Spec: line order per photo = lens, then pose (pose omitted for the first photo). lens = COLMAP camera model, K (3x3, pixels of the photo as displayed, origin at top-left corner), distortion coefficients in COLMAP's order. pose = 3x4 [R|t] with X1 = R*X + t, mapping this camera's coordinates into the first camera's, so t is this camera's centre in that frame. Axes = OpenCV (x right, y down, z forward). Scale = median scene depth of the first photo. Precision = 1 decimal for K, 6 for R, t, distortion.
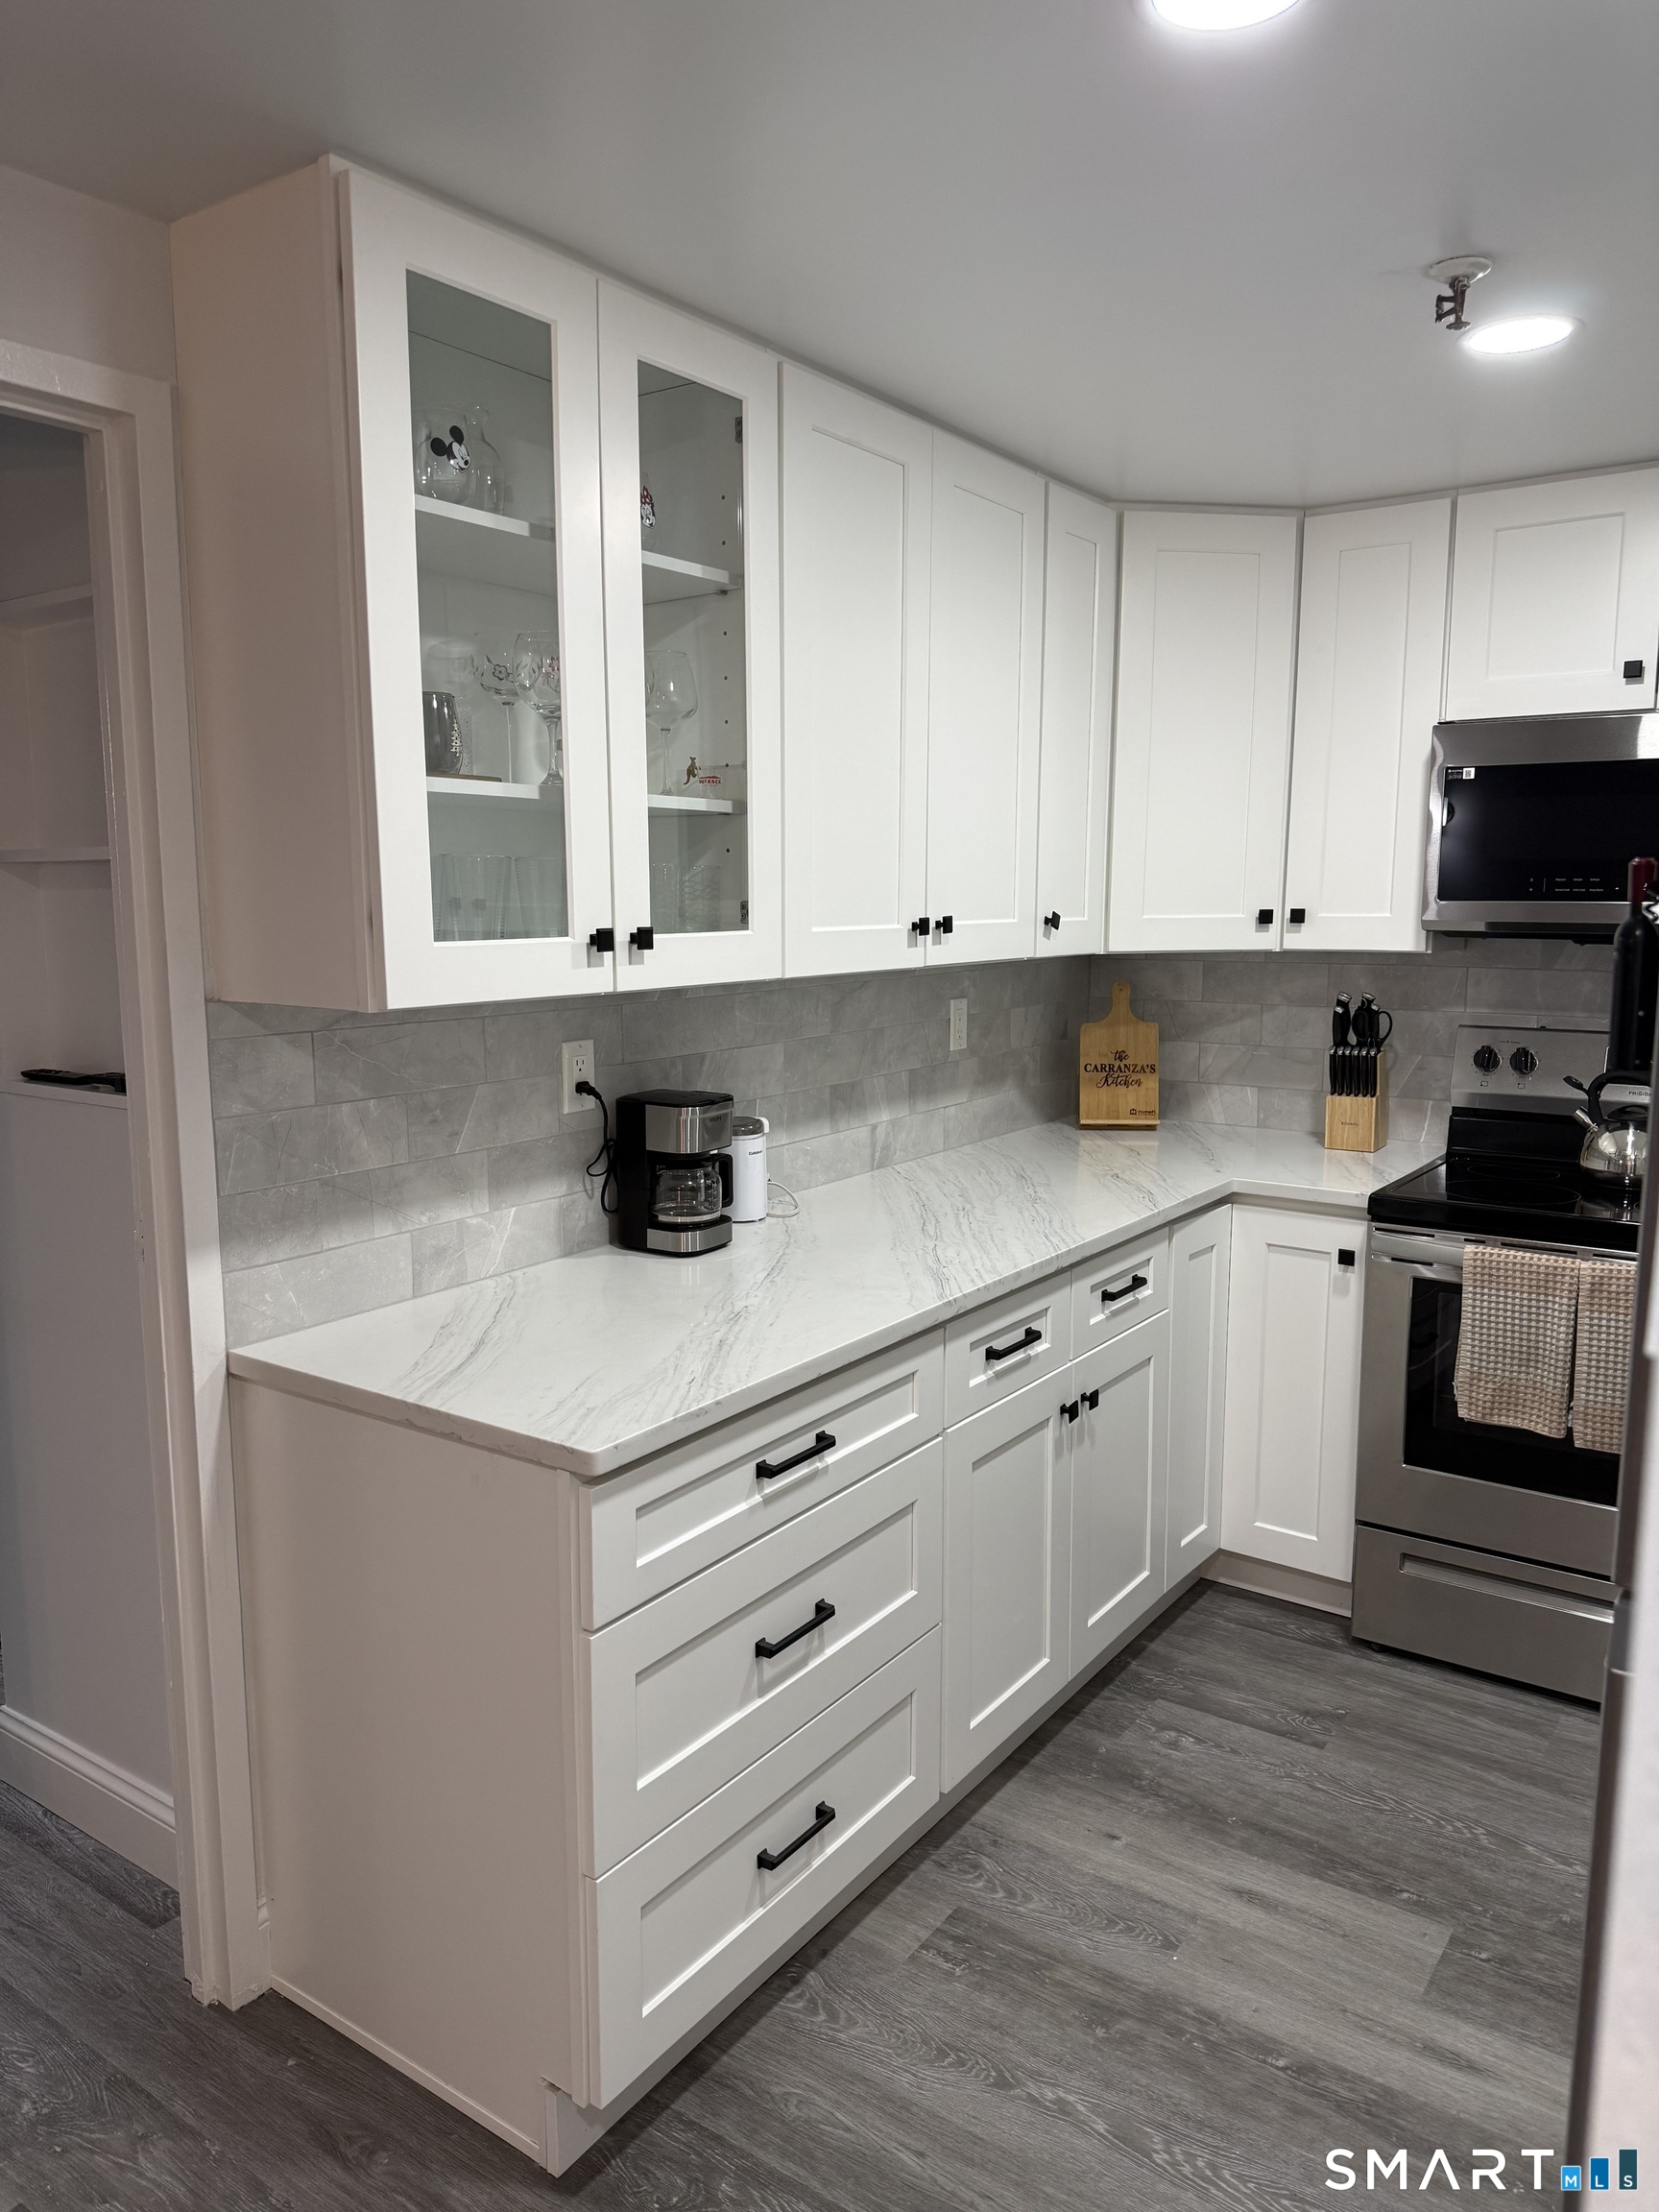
lens RADIAL K [[1572.3, 0, 810.5], [0, 1572.3, 1113.5], [0, 0, 1]] dist [0.057527, -0.075201]
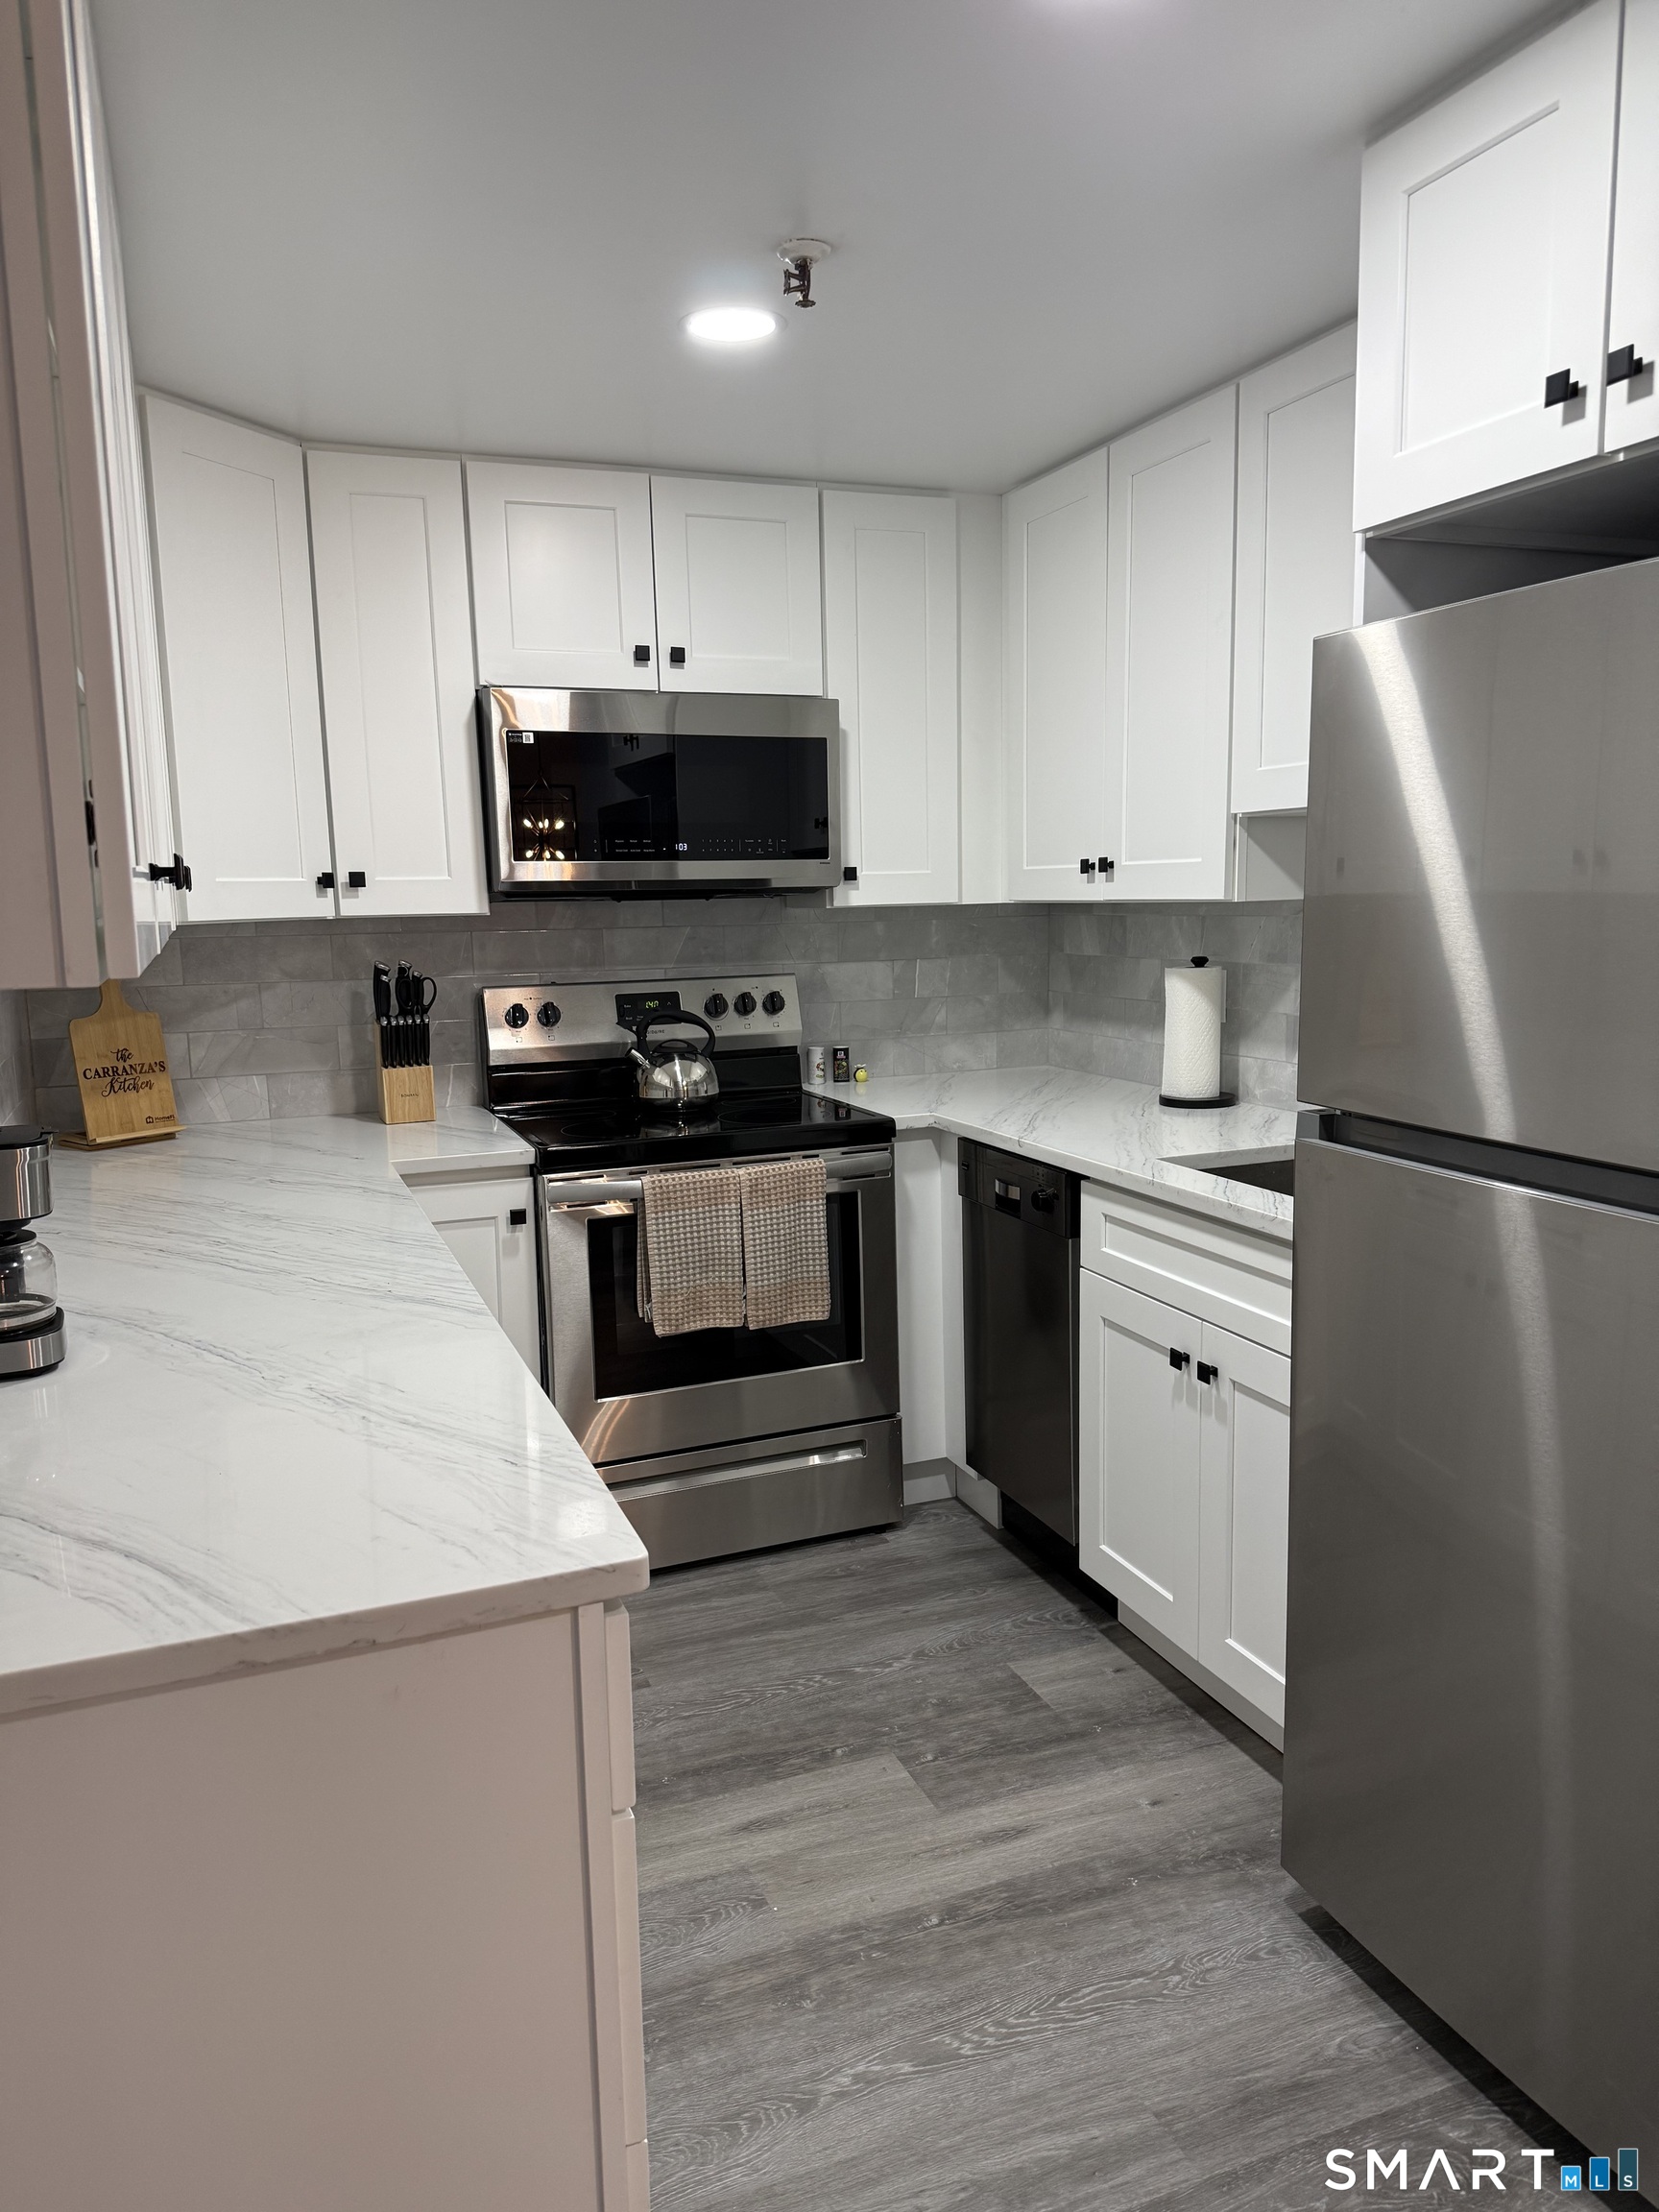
lens RADIAL K [[1572.3, 0, 839.9], [0, 1572.3, 1114.2], [0, 0, 1]] dist [0.057527, -0.075201]
pose [[0.537131, -0.133938, 0.832797, -0.390105], [0.140176, 0.987758, 0.068451, -0.013525], [-0.831770, 0.079971, 0.549330, 0.298615]]
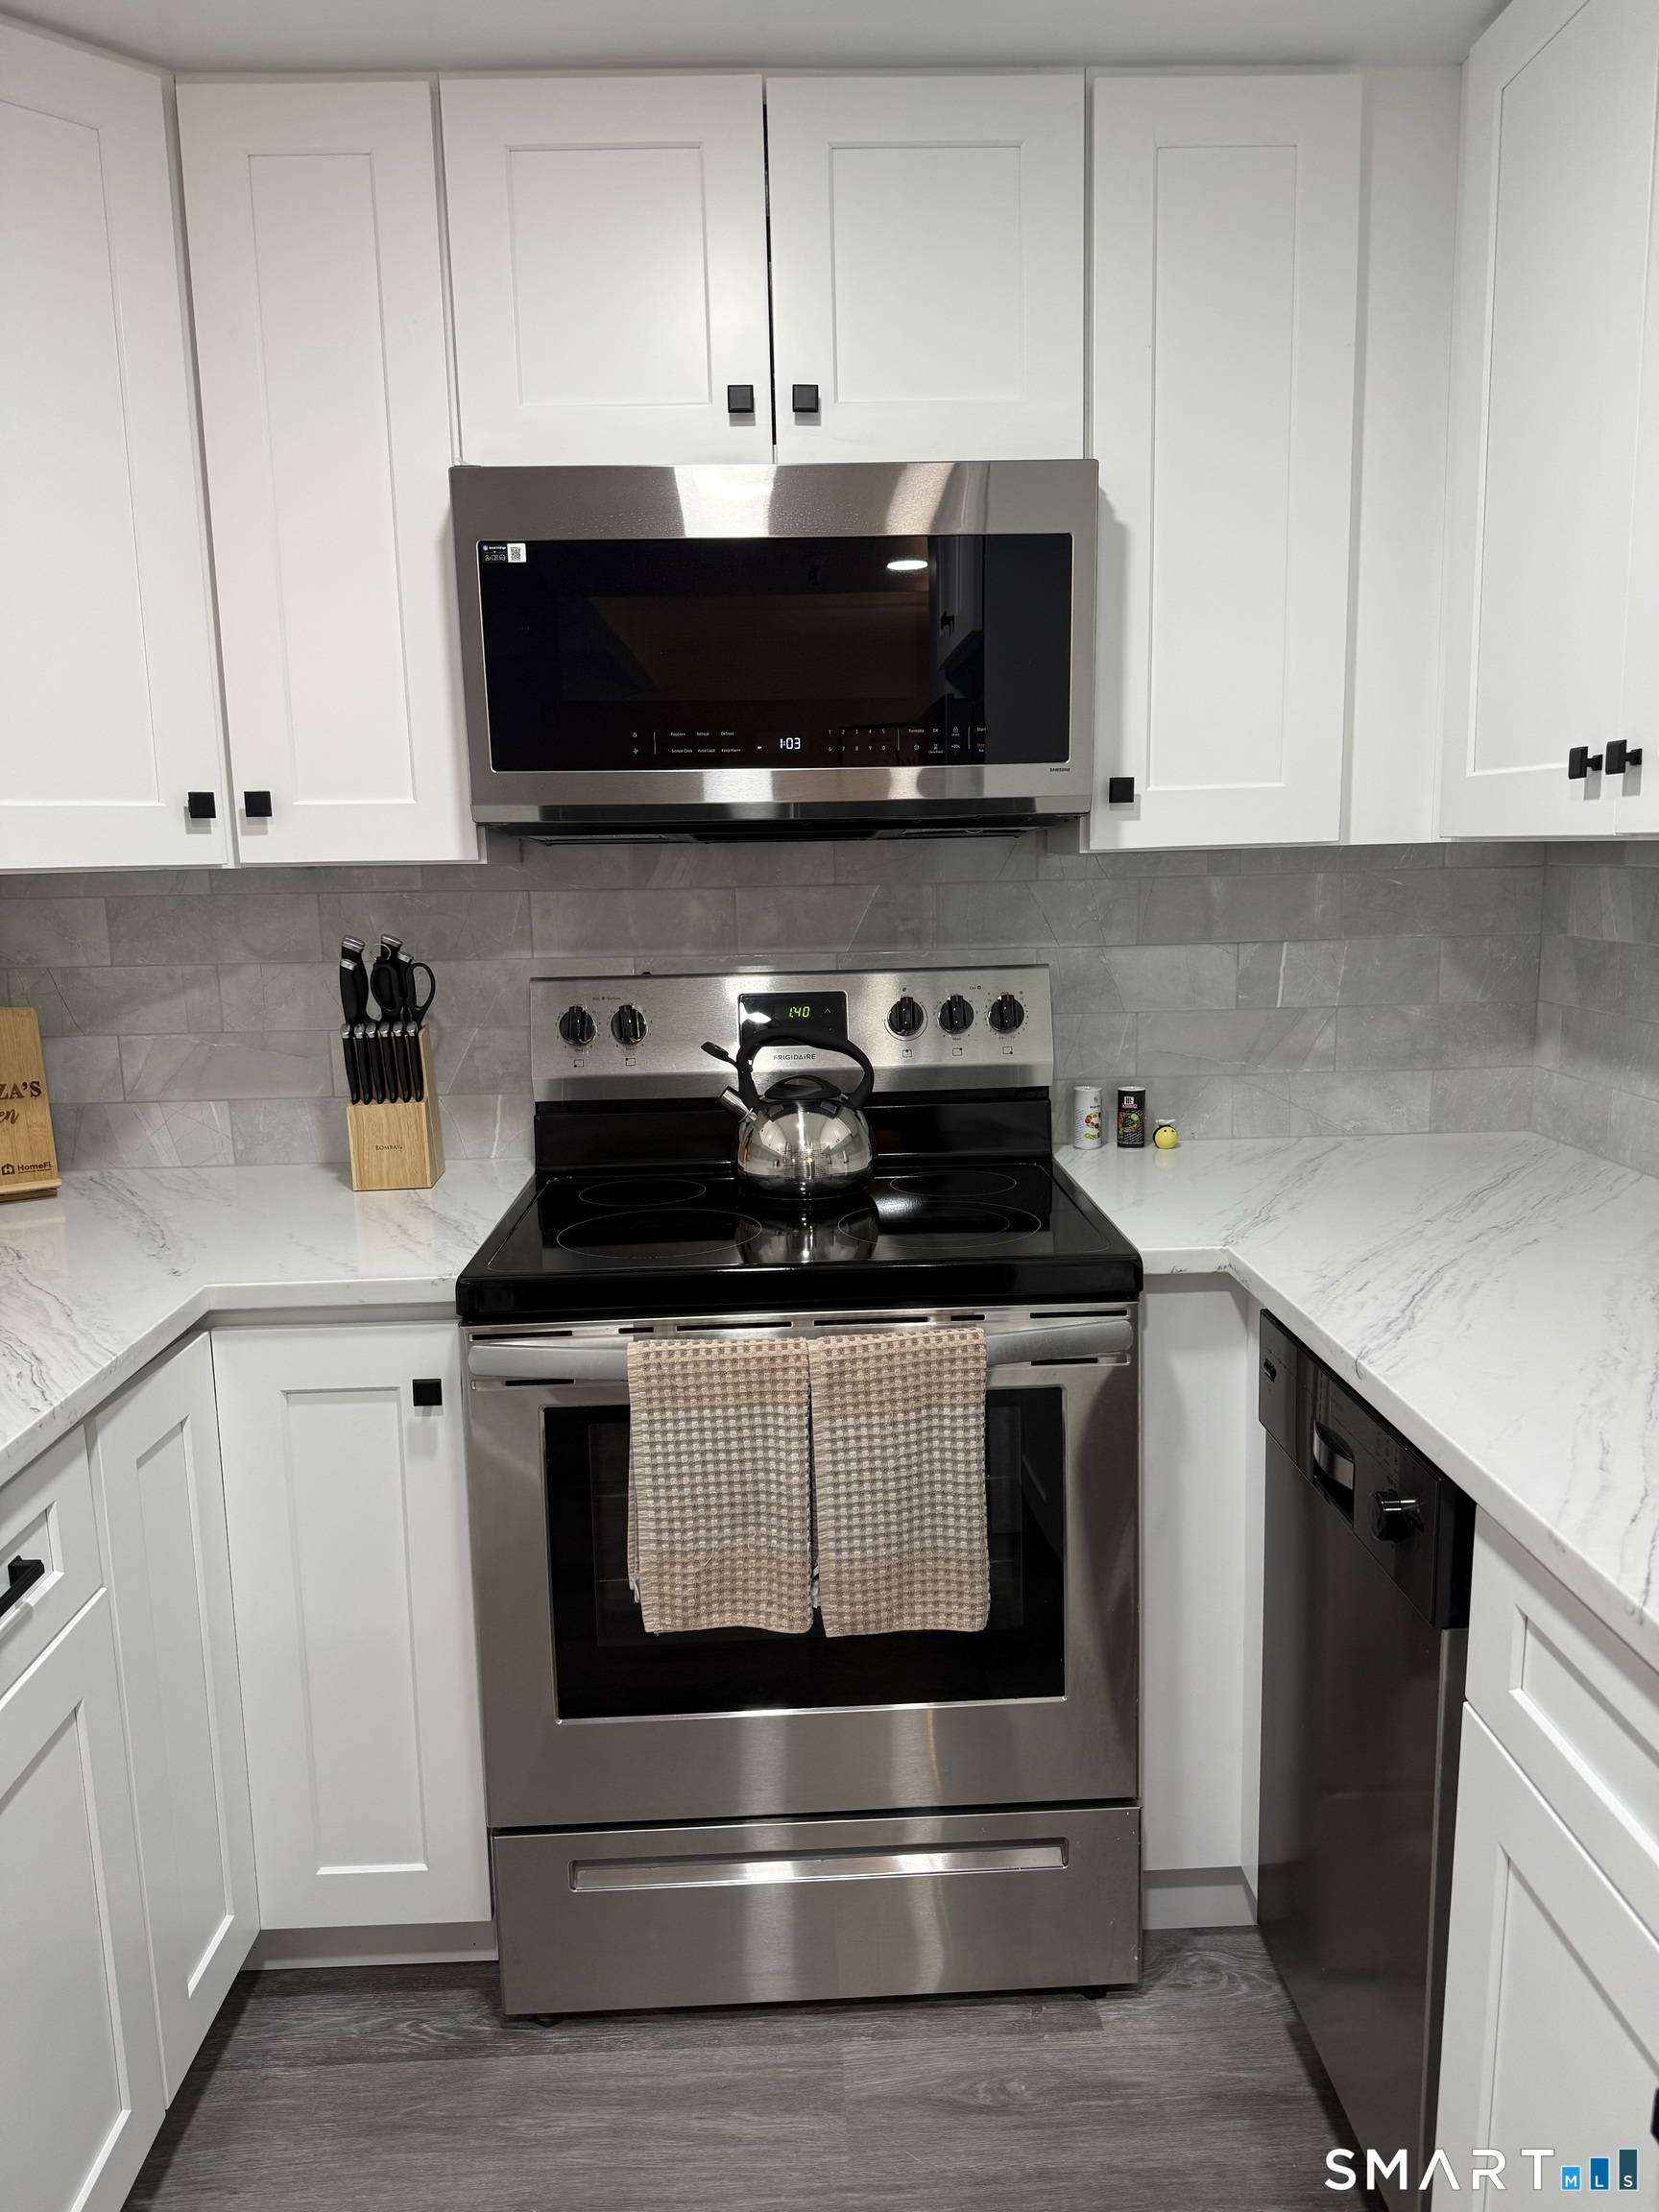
lens RADIAL K [[1572.3, 0, 831.3], [0, 1572.3, 1118.0], [0, 0, 1]] dist [0.057527, -0.075201]
pose [[0.794254, -0.120024, 0.595613, 0.134436], [0.108404, 0.992559, 0.055456, -0.024458], [-0.597837, 0.020521, 0.801355, 0.481533]]
